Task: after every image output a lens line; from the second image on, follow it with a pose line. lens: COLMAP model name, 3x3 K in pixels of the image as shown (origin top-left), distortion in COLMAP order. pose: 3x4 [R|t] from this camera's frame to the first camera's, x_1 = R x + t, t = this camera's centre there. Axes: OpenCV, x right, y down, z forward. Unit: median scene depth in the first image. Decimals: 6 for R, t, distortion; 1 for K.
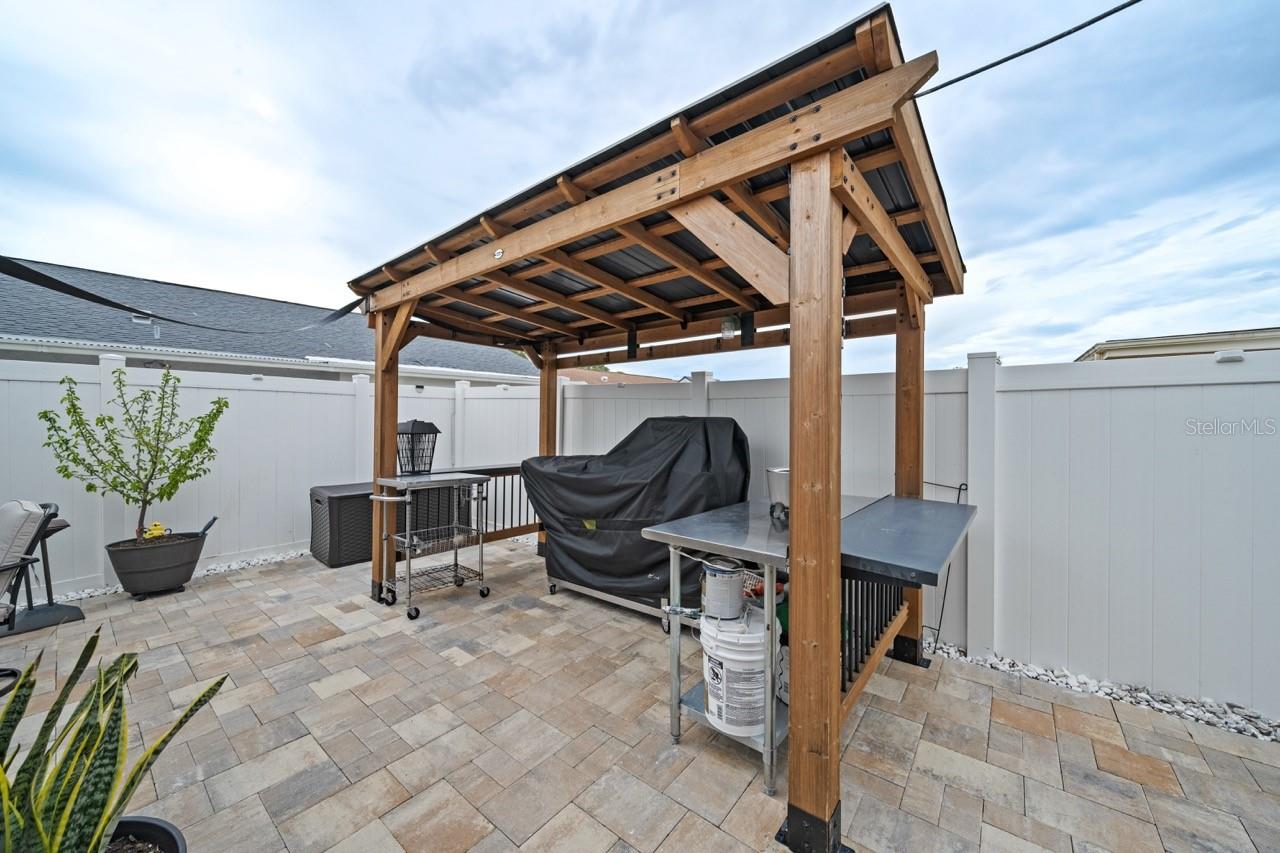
lens RADIAL K [[463.9, 0, 643.3], [0, 463.9, 422.7], [0, 0, 1]] dist [-0.002396, -0.000200]
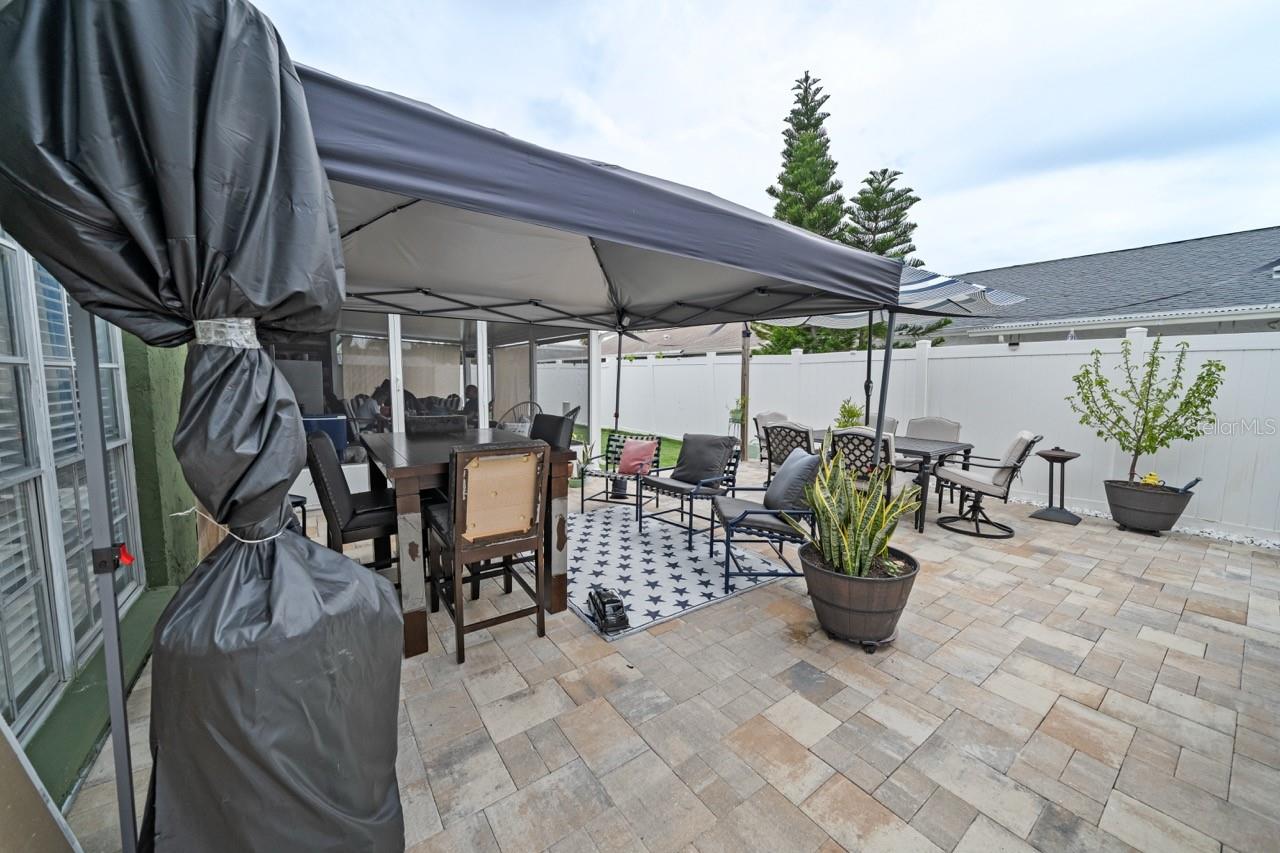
lens RADIAL K [[463.9, 0, 641.8], [0, 463.9, 424.4], [0, 0, 1]] dist [-0.002396, -0.000200]
pose [[-0.270286, 0.089339, -0.958626, 0.399401], [-0.013326, 0.995243, 0.096509, 0.004819], [0.962688, 0.038860, -0.267809, 0.094222]]
